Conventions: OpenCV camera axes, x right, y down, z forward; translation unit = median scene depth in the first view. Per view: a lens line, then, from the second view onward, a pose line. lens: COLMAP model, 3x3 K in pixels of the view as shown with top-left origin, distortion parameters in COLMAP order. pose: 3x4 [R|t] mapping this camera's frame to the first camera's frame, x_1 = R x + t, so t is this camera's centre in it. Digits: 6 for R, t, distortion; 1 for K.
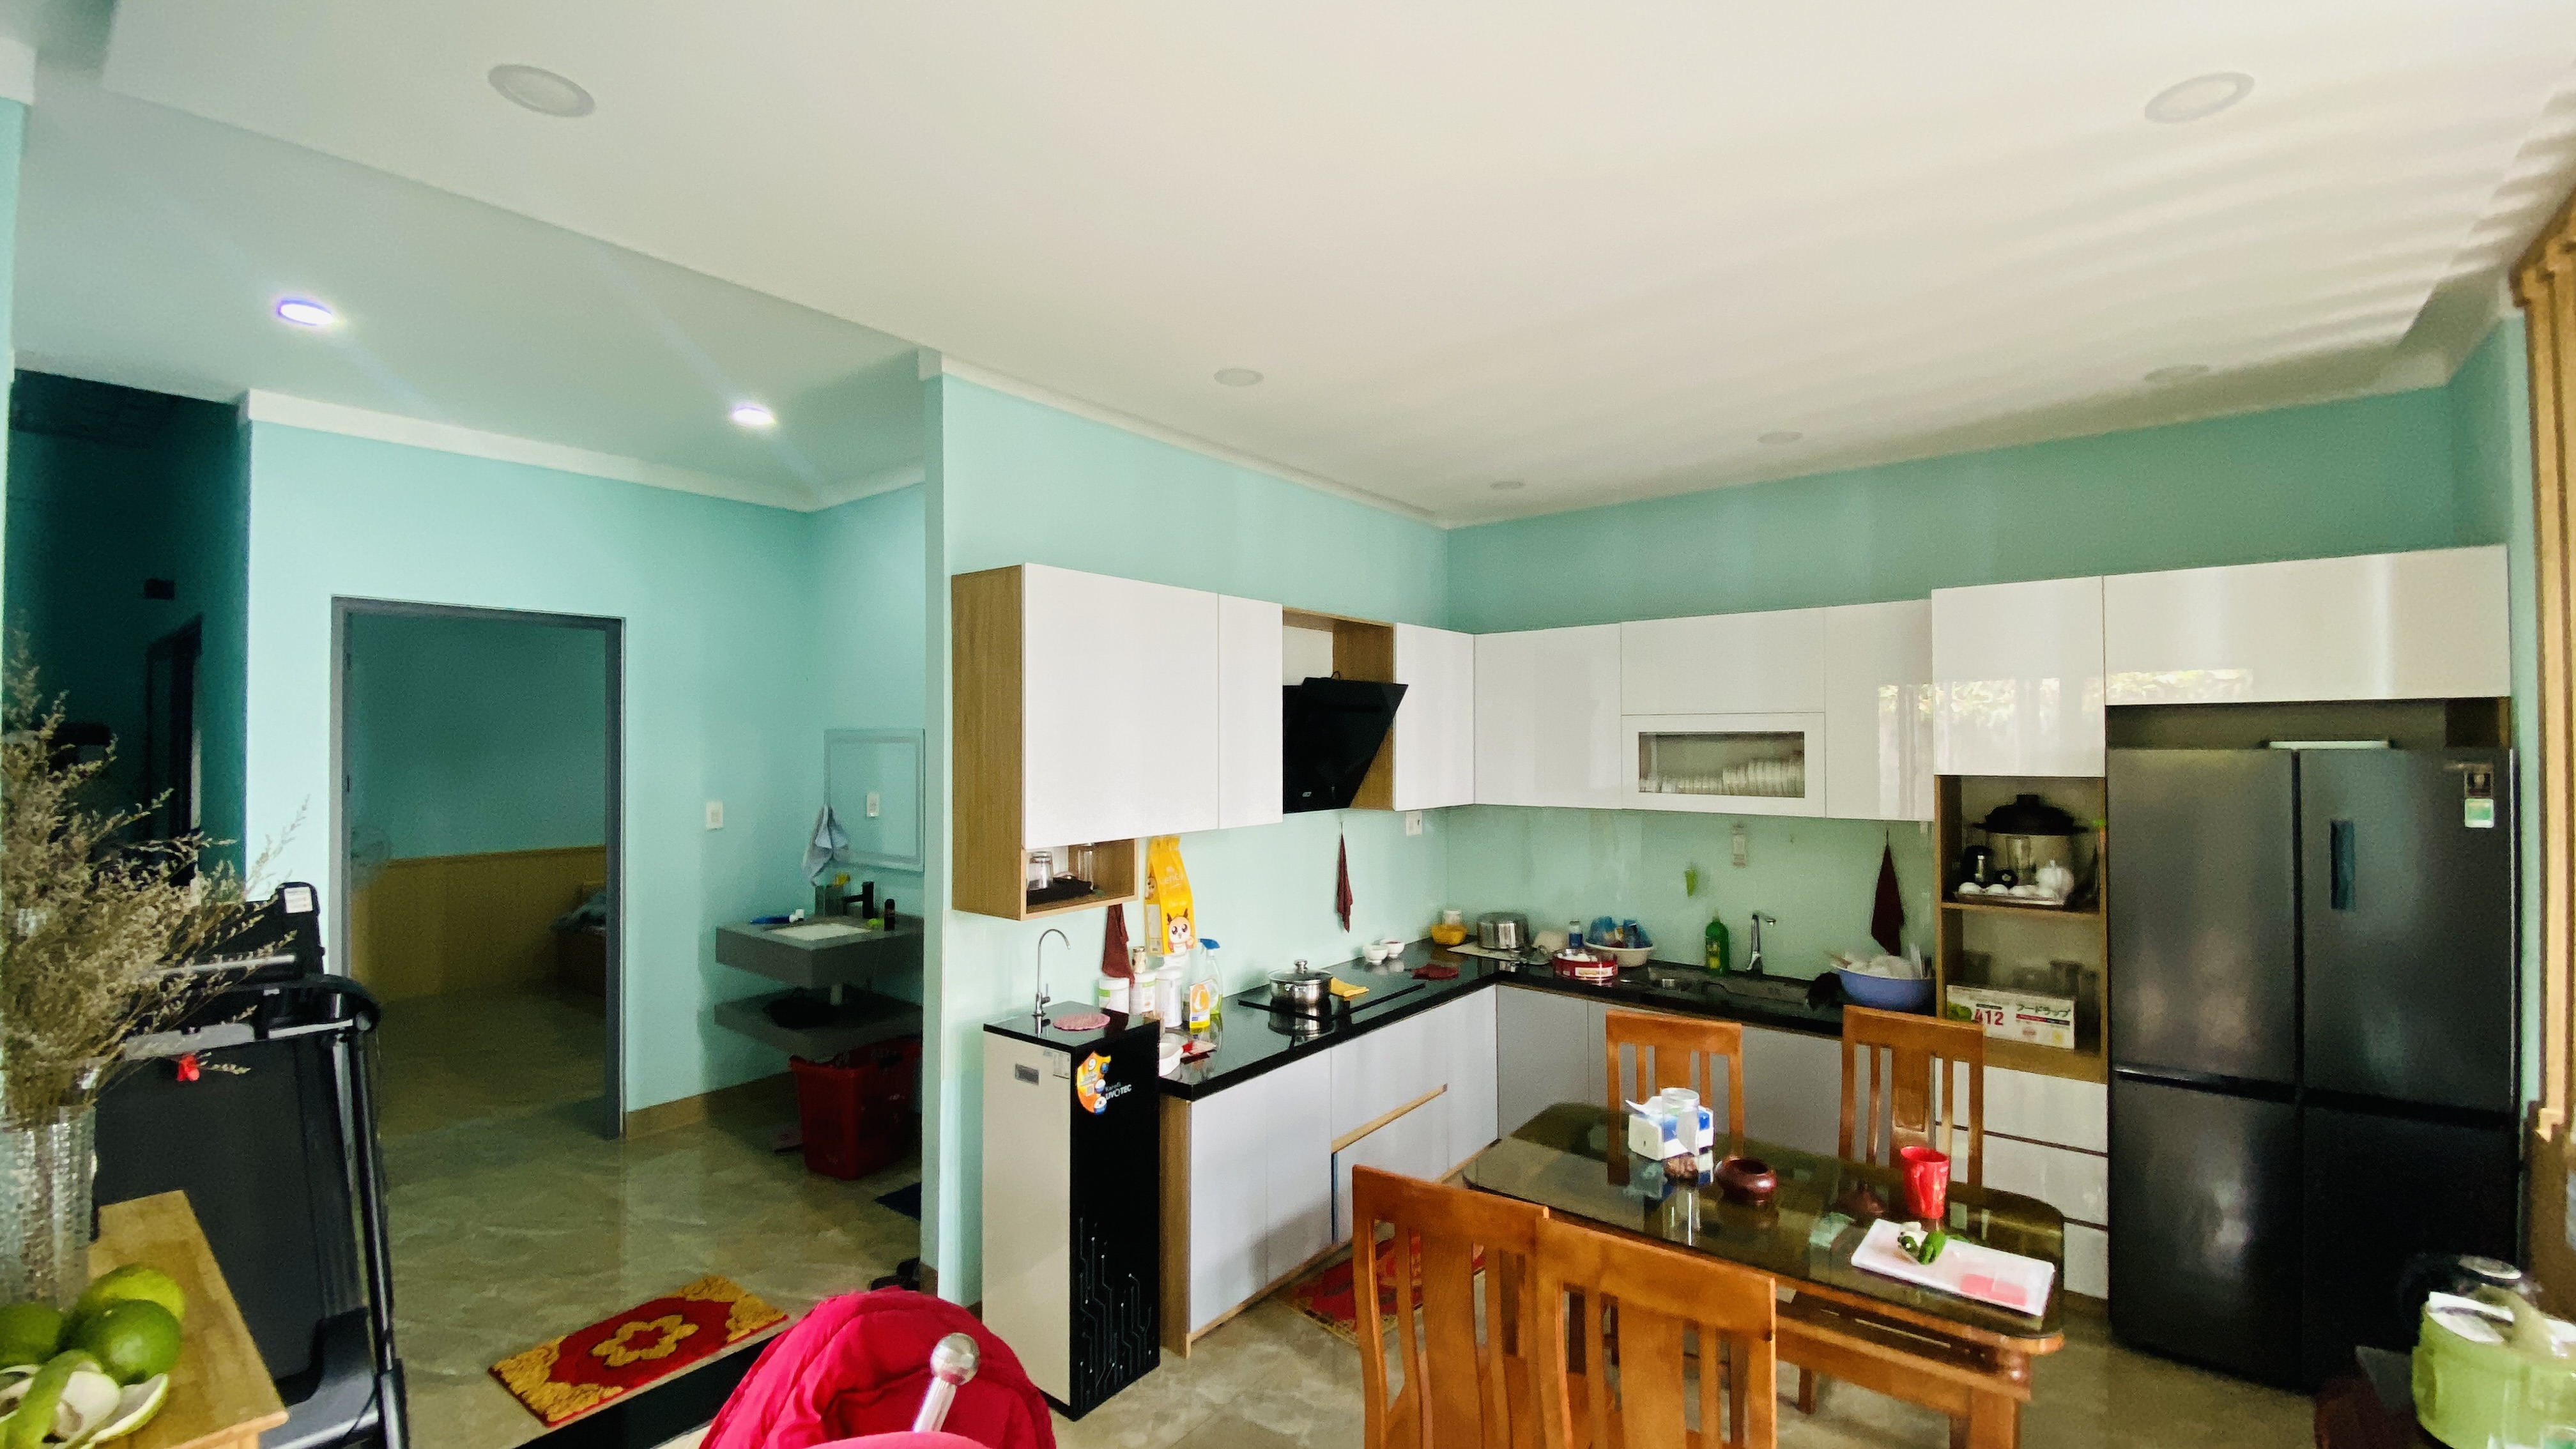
lens RADIAL K [[1054.1, 0, 1287.9], [0, 1054.1, 720.4], [0, 0, 1]] dist [0.001731, -0.012760]
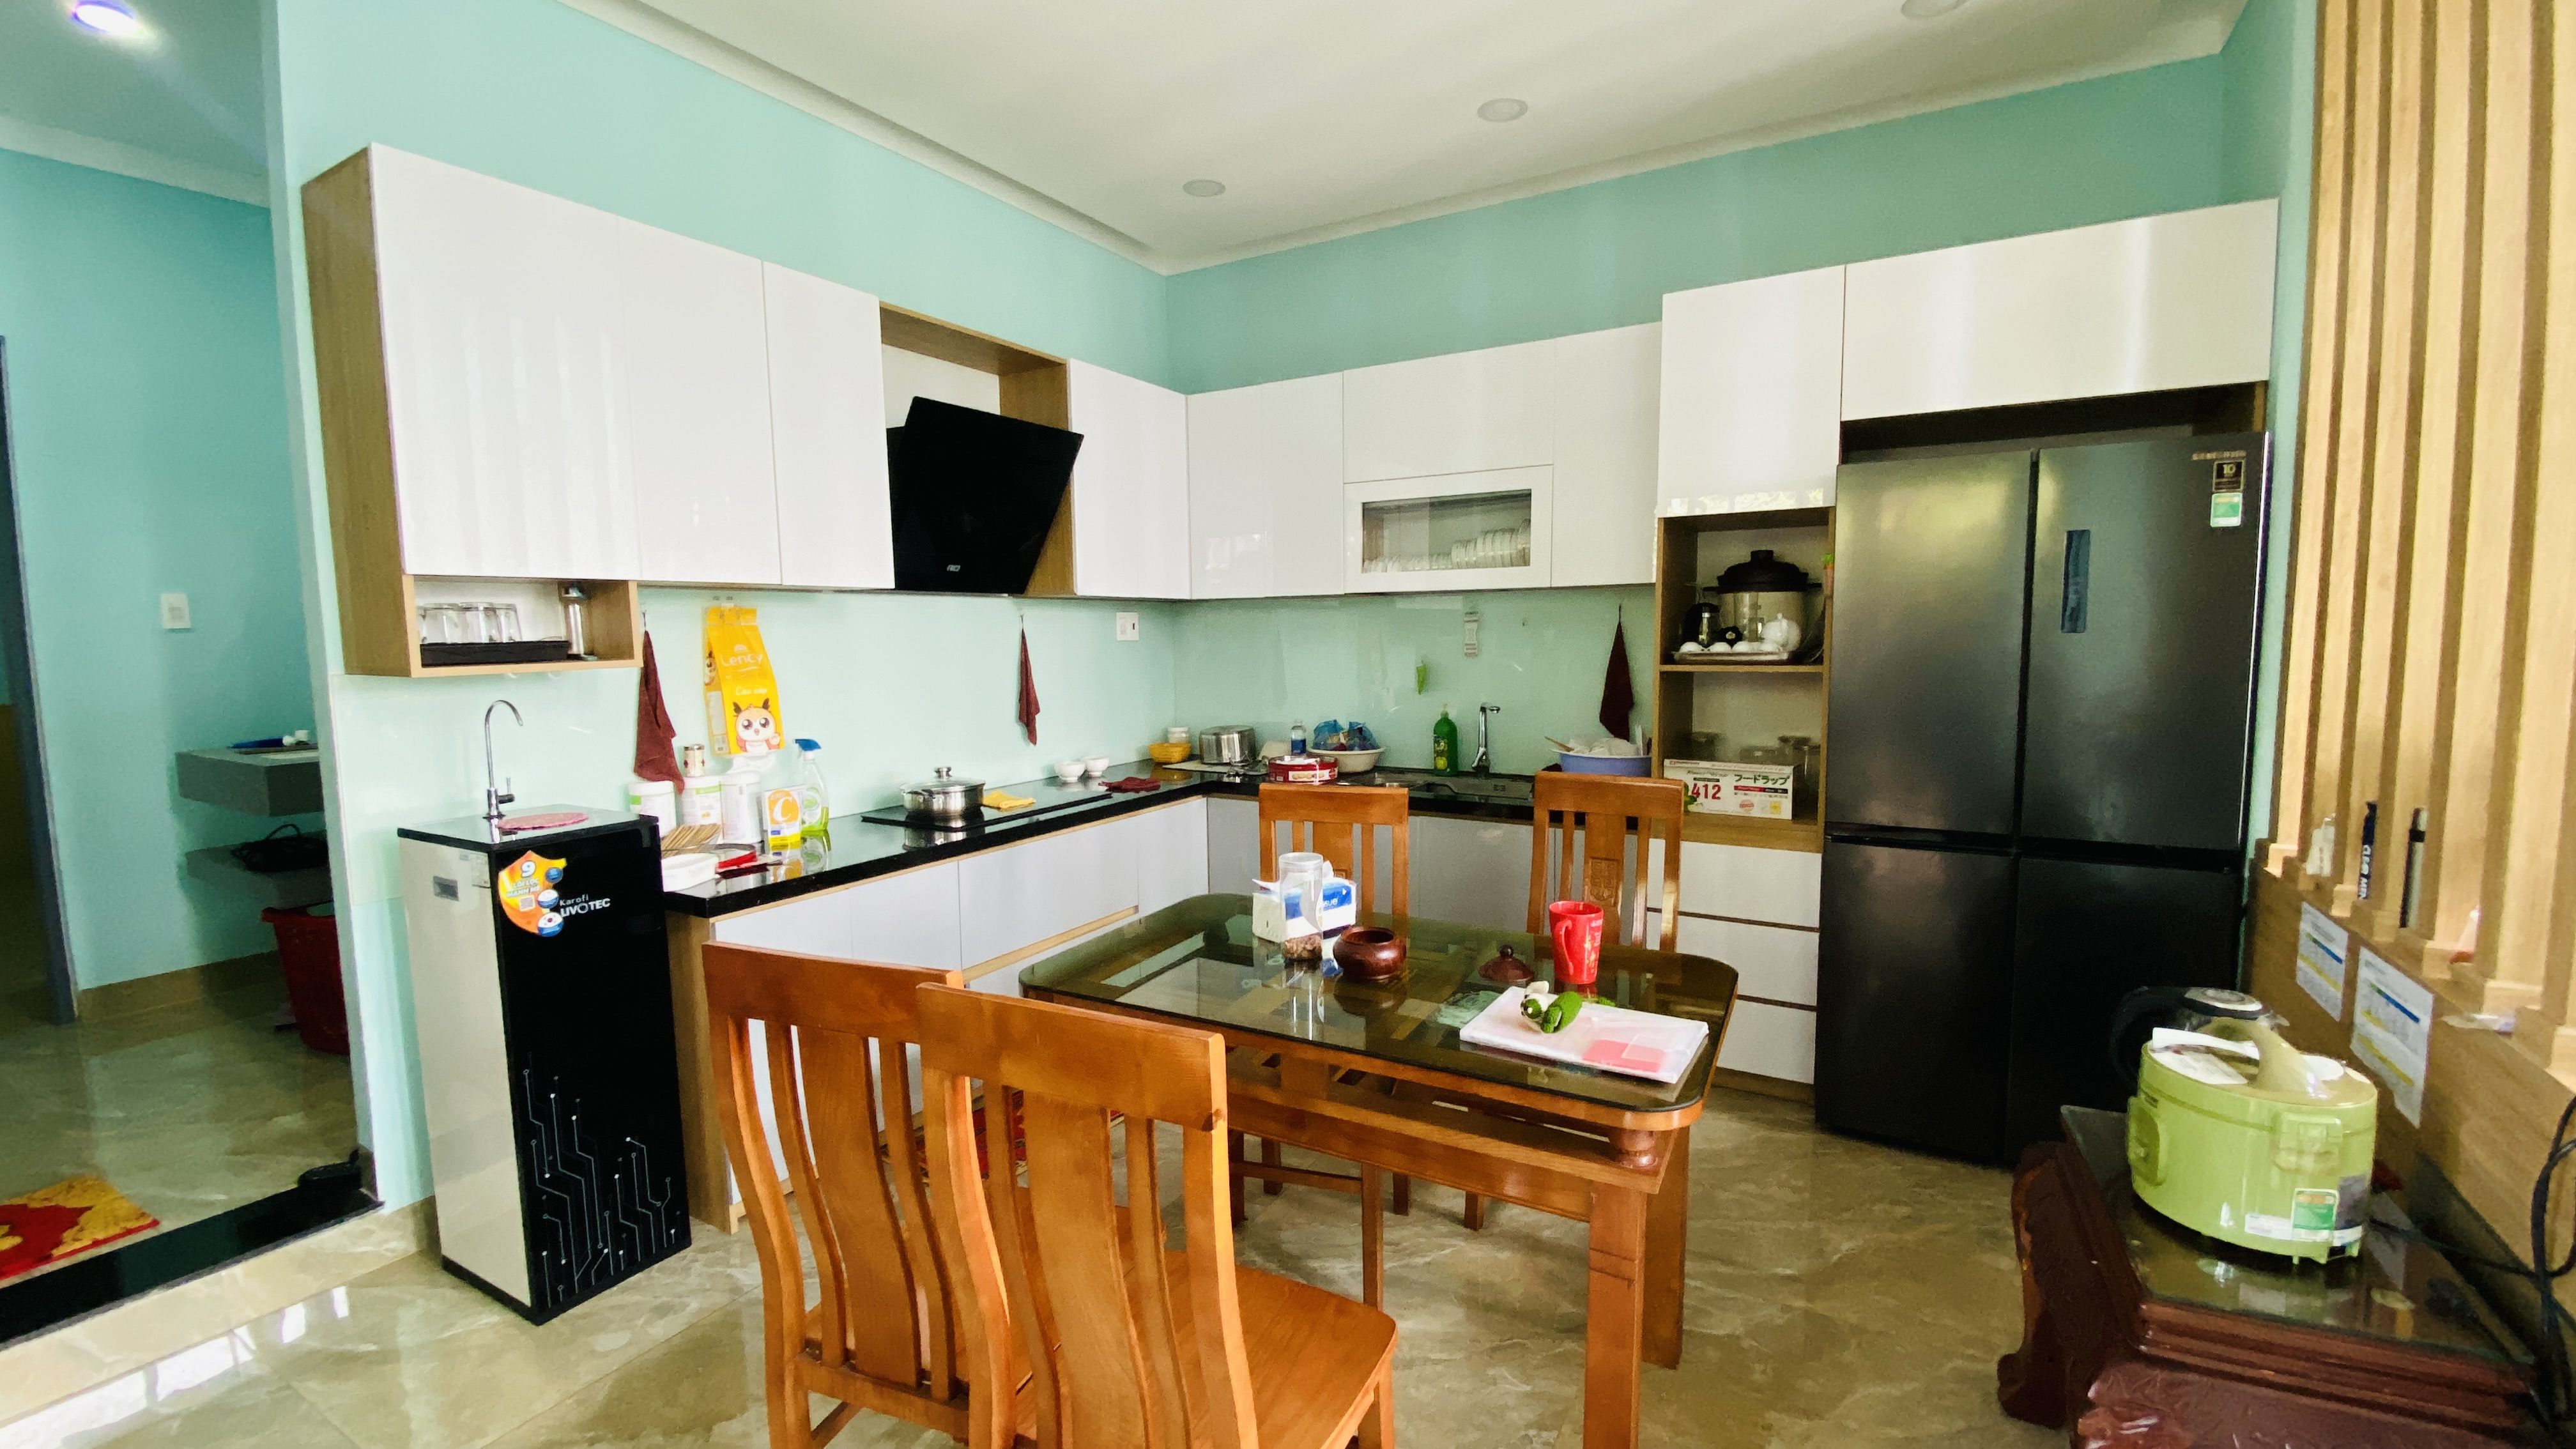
lens RADIAL K [[1040.9, 0, 1294.2], [0, 1040.9, 729.9], [0, 0, 1]] dist [0.006484, -0.016132]
pose [[0.989294, -0.026772, 0.143462, 0.199629], [0.010165, 0.993283, 0.115263, 0.128691], [-0.145584, -0.112570, 0.982921, 0.190443]]
